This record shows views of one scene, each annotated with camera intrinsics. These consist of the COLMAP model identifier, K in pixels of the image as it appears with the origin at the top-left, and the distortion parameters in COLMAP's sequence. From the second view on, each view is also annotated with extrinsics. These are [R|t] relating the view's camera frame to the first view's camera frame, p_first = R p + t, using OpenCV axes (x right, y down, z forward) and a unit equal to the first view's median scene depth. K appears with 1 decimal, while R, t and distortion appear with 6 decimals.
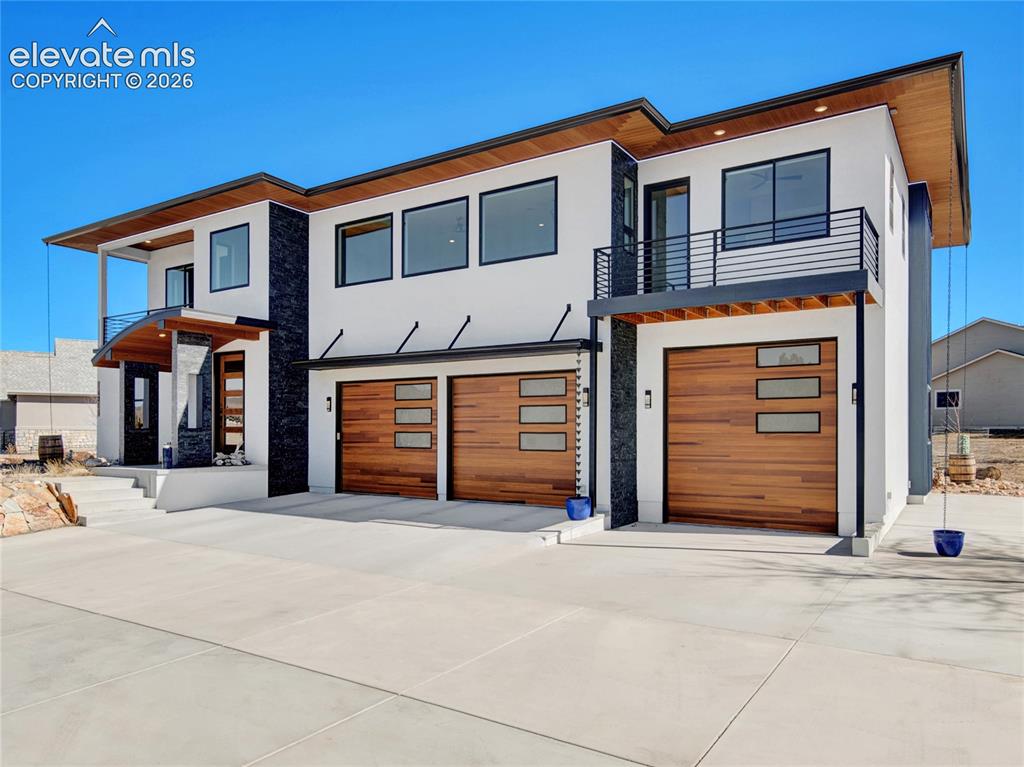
lens RADIAL K [[718.5, 0, 474.8], [0, 718.5, 427.1], [0, 0, 1]] dist [-0.007354, -0.001904]
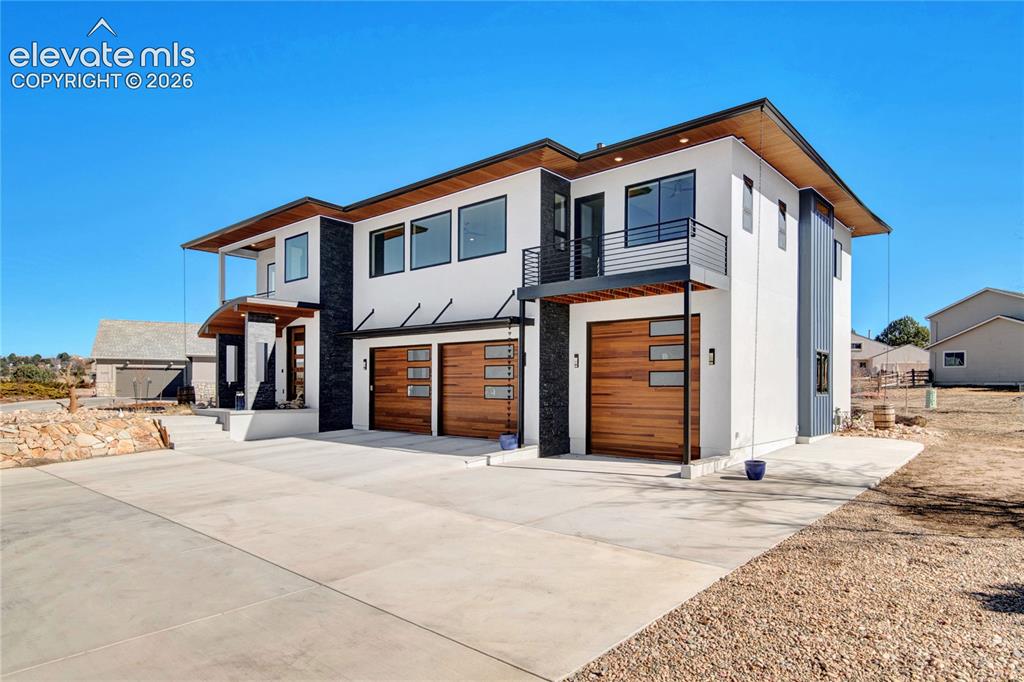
lens RADIAL K [[592.6, 0, 516.9], [0, 592.6, 385.1], [0, 0, 1]] dist [-0.013241, 0.001923]
pose [[0.994087, 0.003552, -0.108524, 0.249781], [-0.002940, 0.999979, 0.005792, -0.000078], [0.108543, -0.005439, 0.994077, -0.097041]]
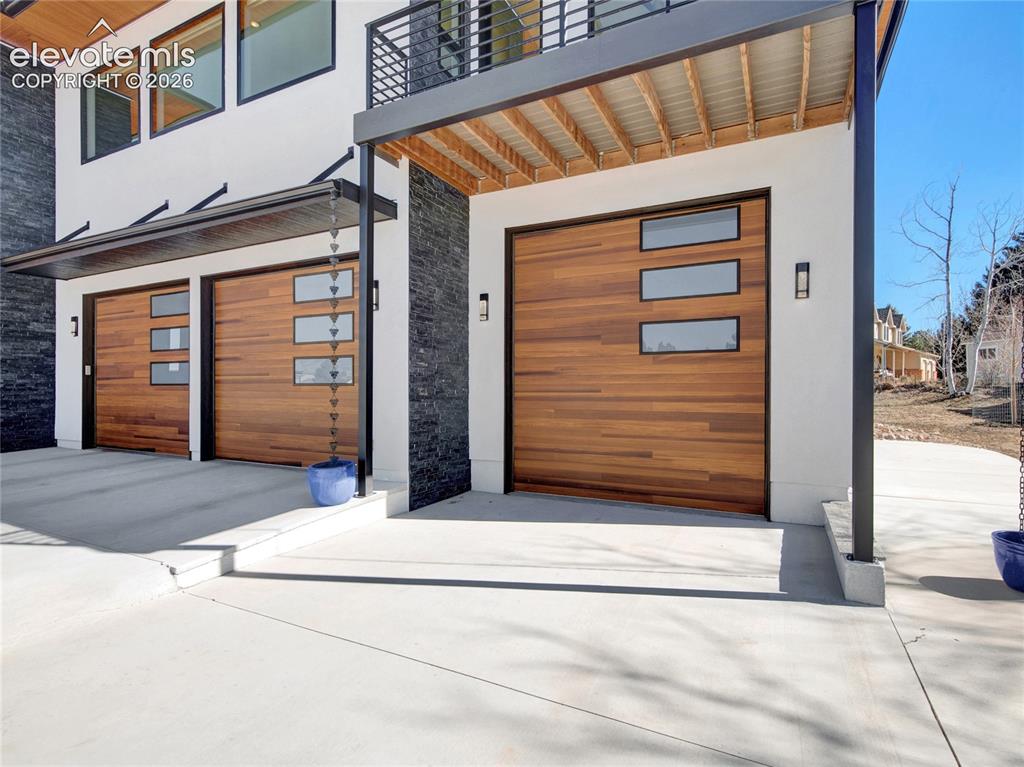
lens RADIAL K [[514.0, 0, 519.5], [0, 514.0, 389.3], [0, 0, 1]] dist [-0.004455, -0.000291]
pose [[0.989508, -0.000512, 0.144479, 0.204498], [-0.000823, 0.999957, 0.009187, 0.032792], [-0.144478, -0.009209, 0.989465, 0.522577]]
